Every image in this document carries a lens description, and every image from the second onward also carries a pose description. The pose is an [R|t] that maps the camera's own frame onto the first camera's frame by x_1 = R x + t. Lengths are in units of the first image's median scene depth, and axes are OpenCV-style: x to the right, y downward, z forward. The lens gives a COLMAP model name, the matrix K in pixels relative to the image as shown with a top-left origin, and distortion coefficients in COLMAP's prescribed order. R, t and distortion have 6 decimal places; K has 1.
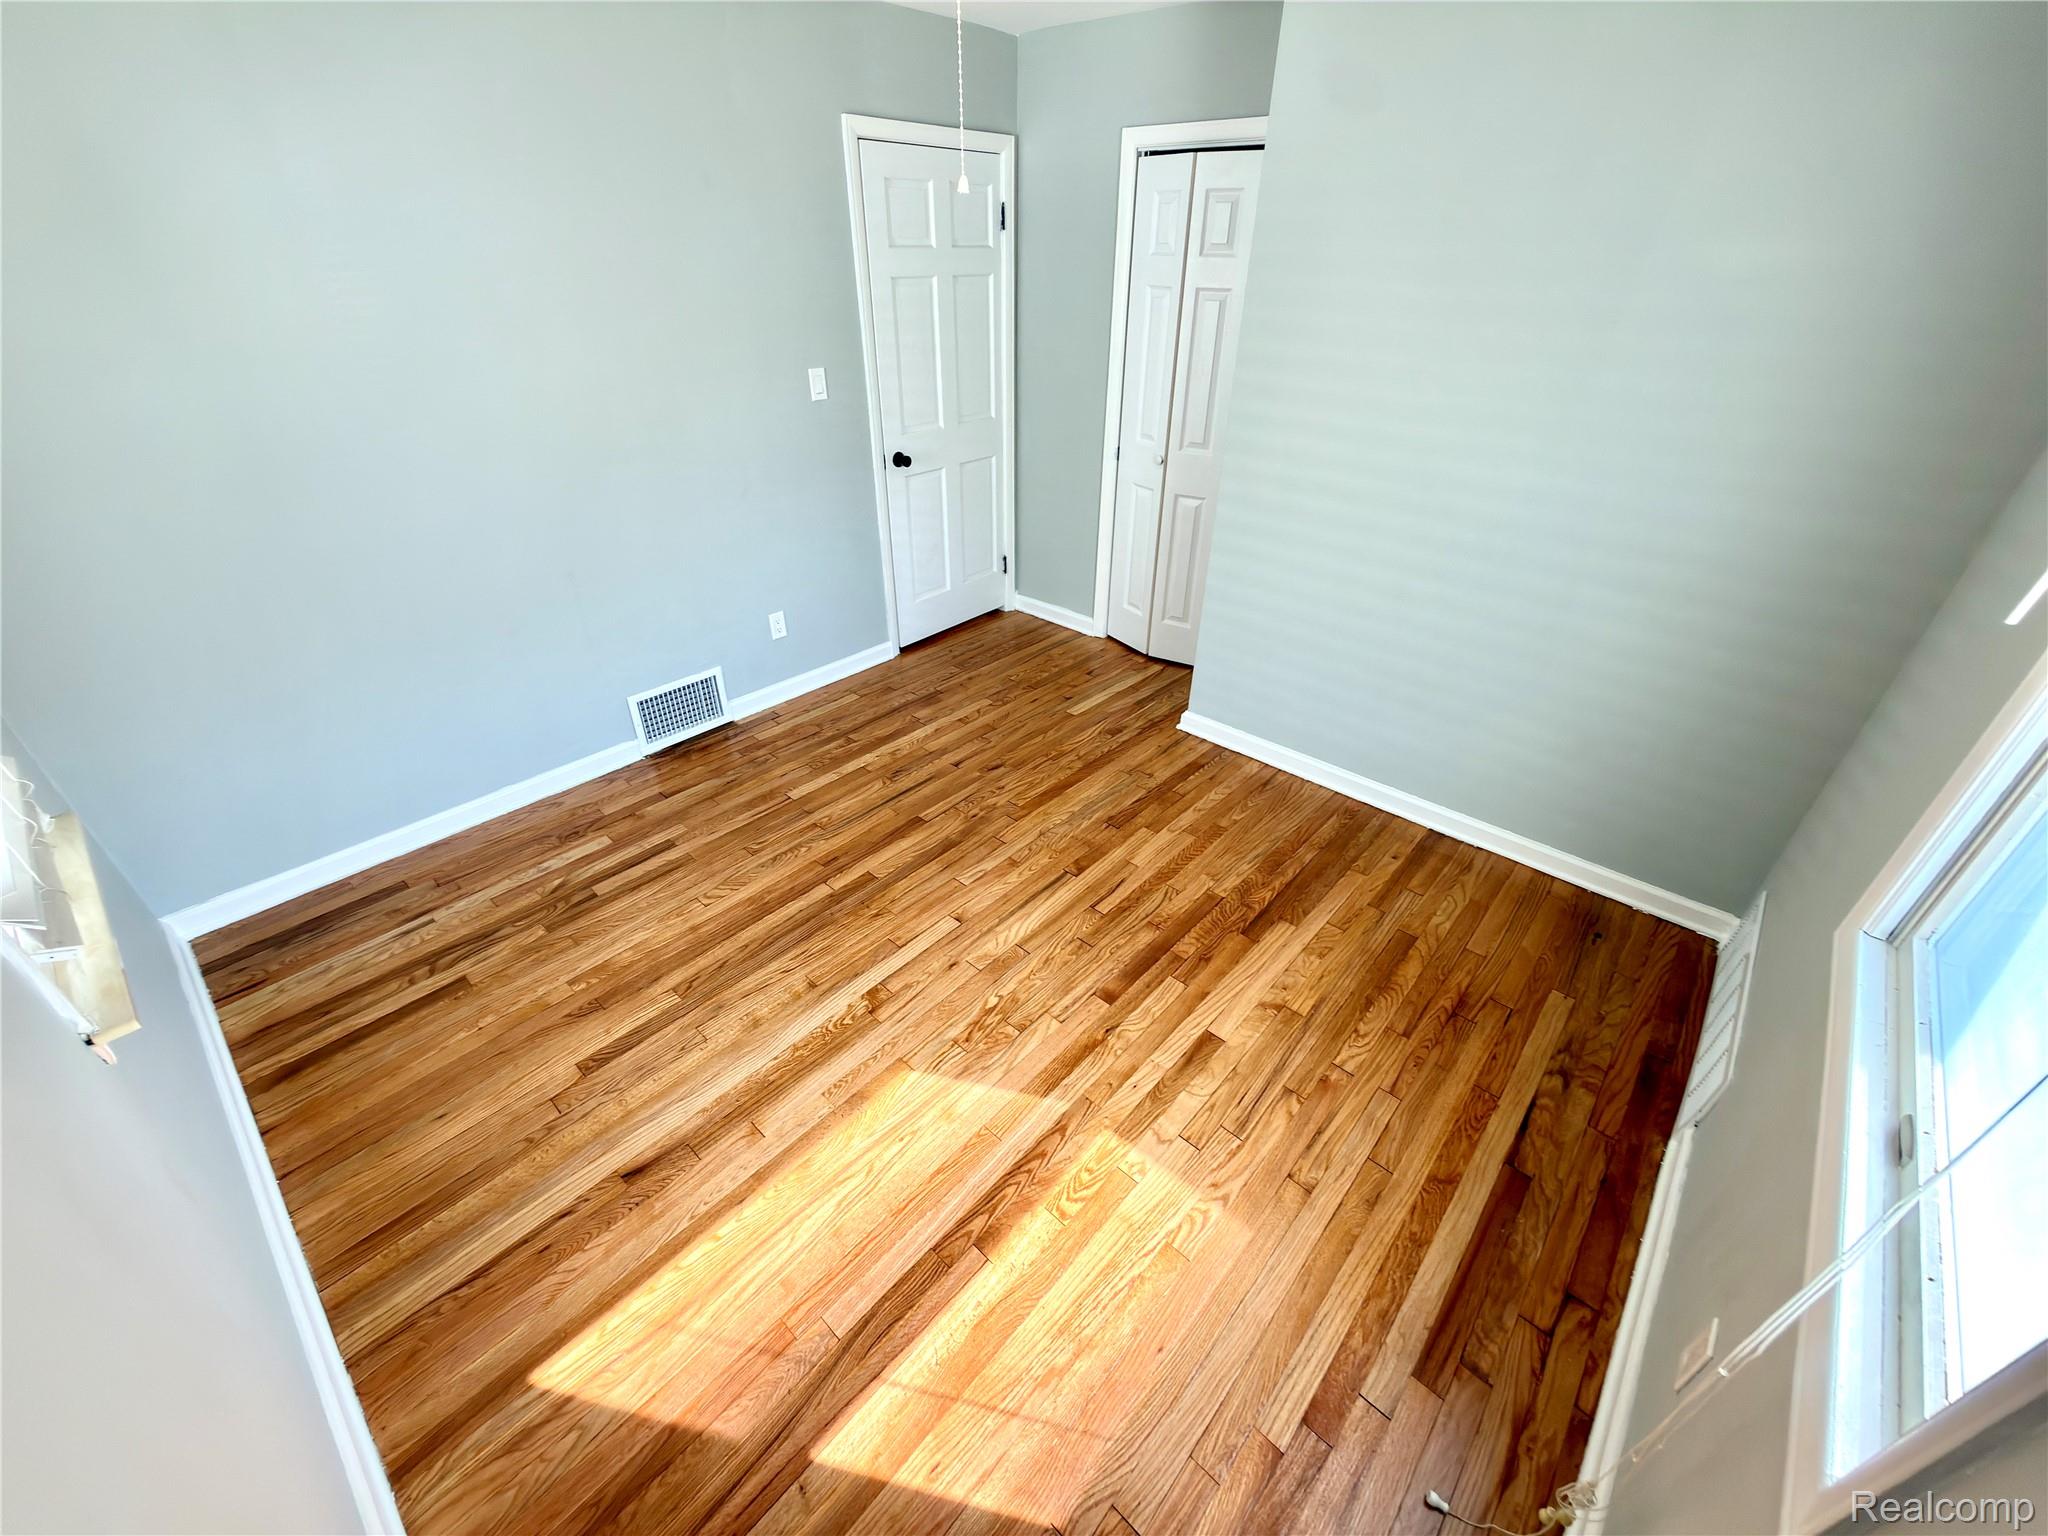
lens RADIAL K [[815.9, 0, 1022.8], [0, 815.9, 769.7], [0, 0, 1]] dist [0.000136, -0.000181]
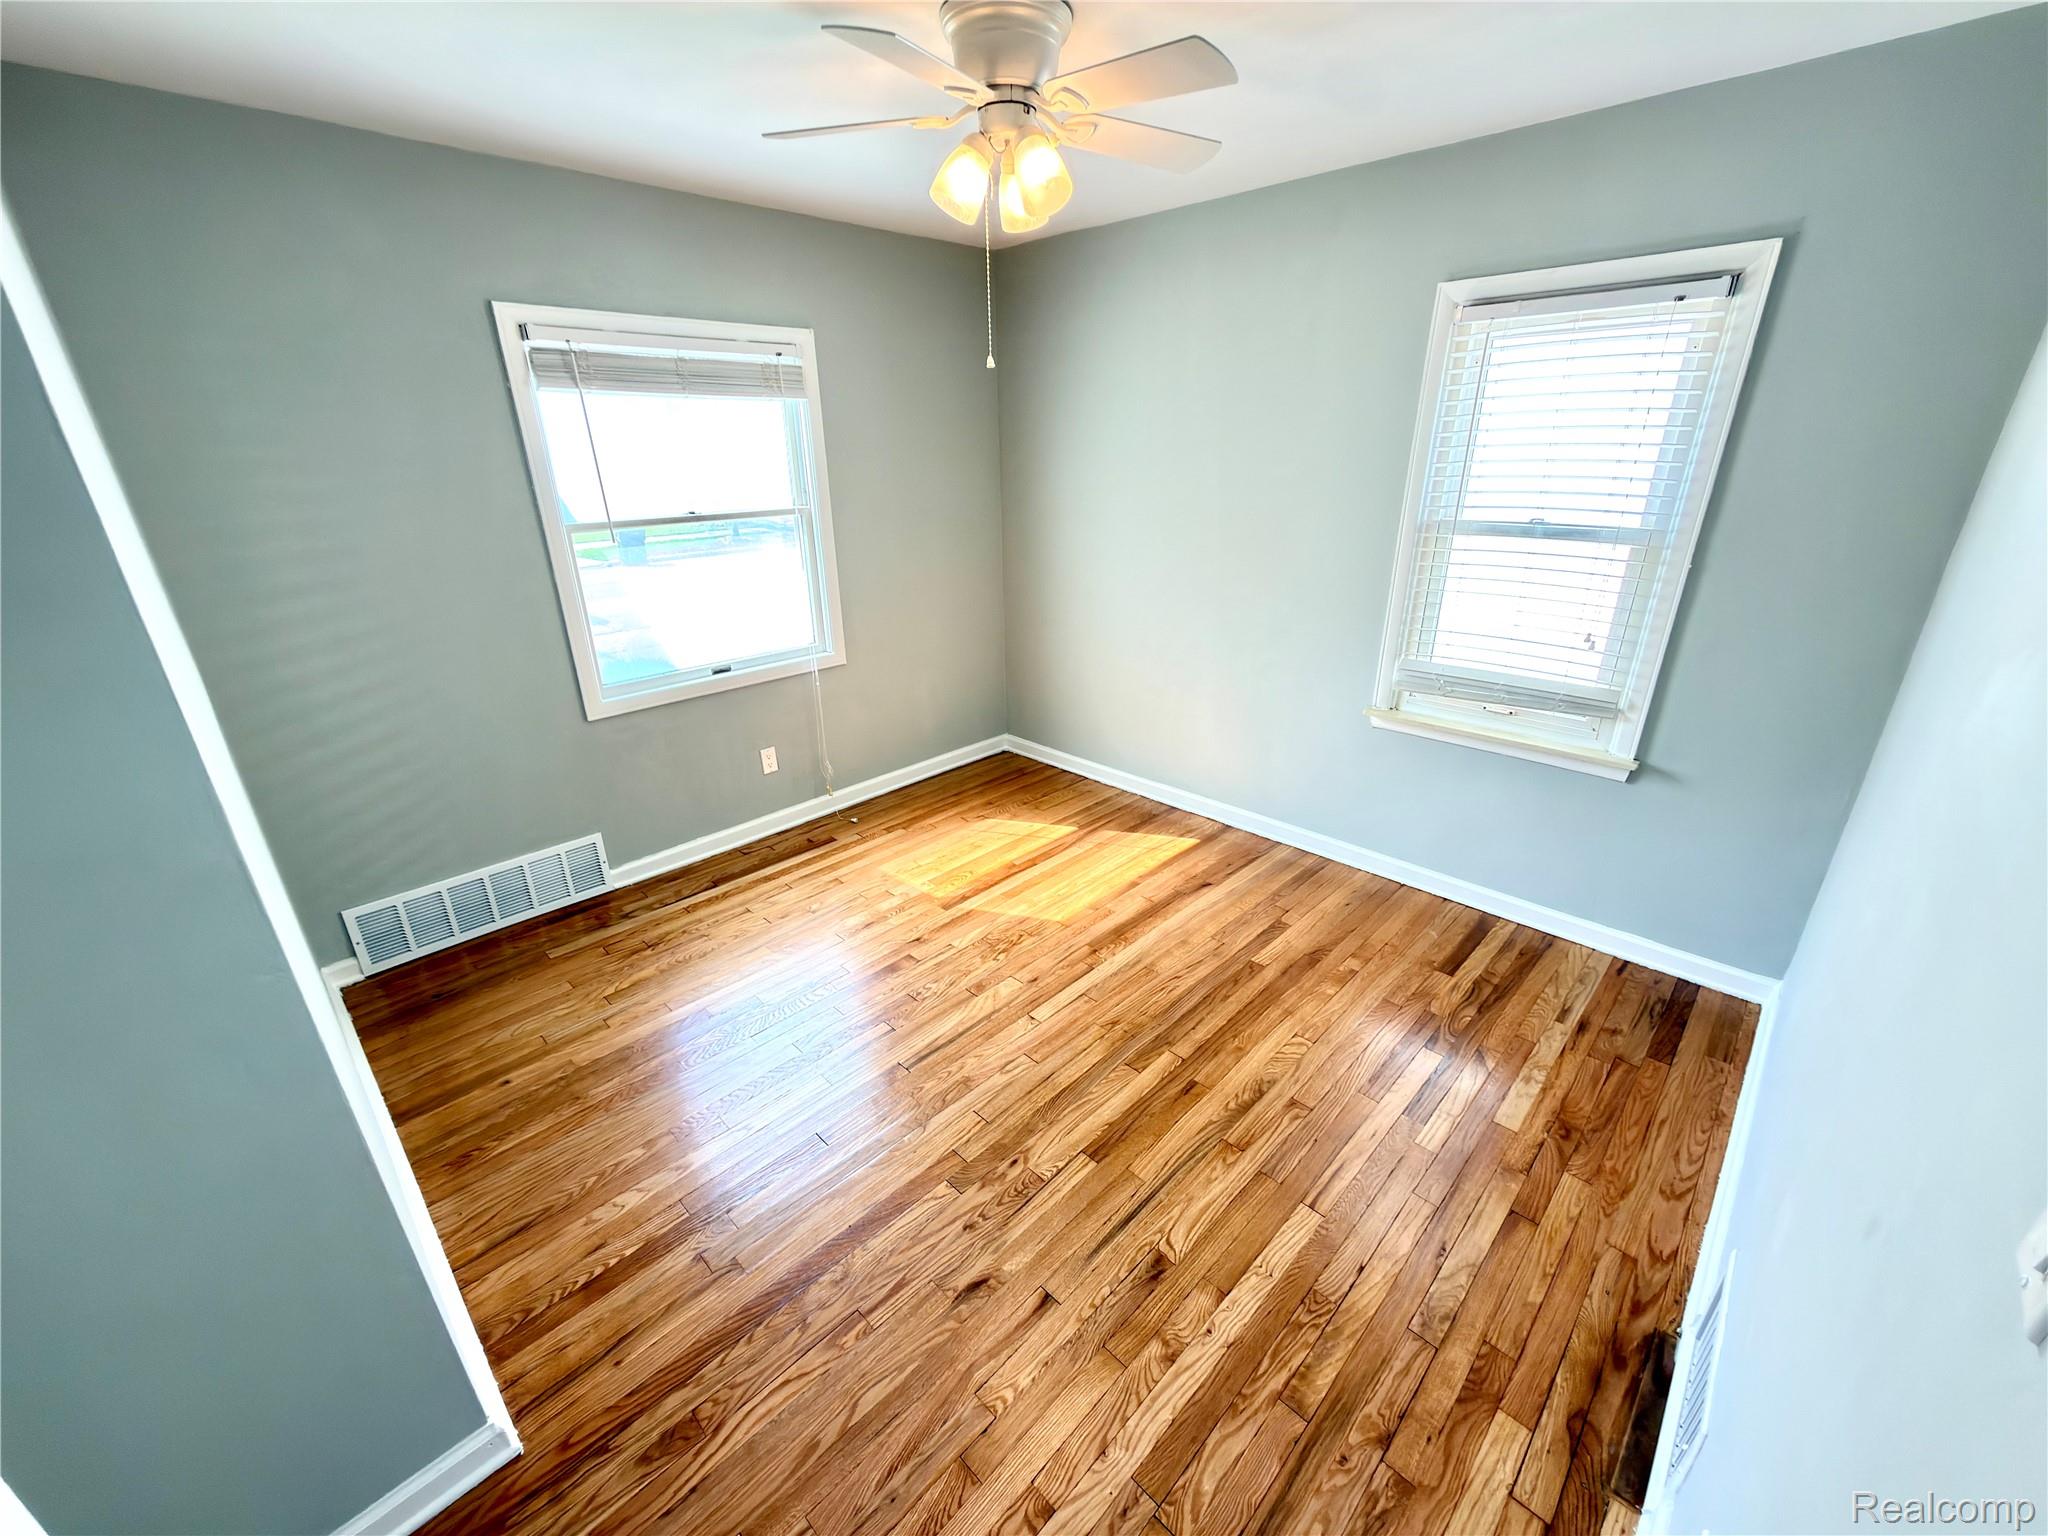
lens RADIAL K [[815.9, 0, 1018.7], [0, 815.9, 780.8], [0, 0, 1]] dist [0.000136, -0.000181]
pose [[-0.998642, -0.015046, 0.049886, -0.117020], [0.032608, 0.566297, 0.823556, -0.863847], [-0.040641, 0.824064, -0.565037, 1.416727]]
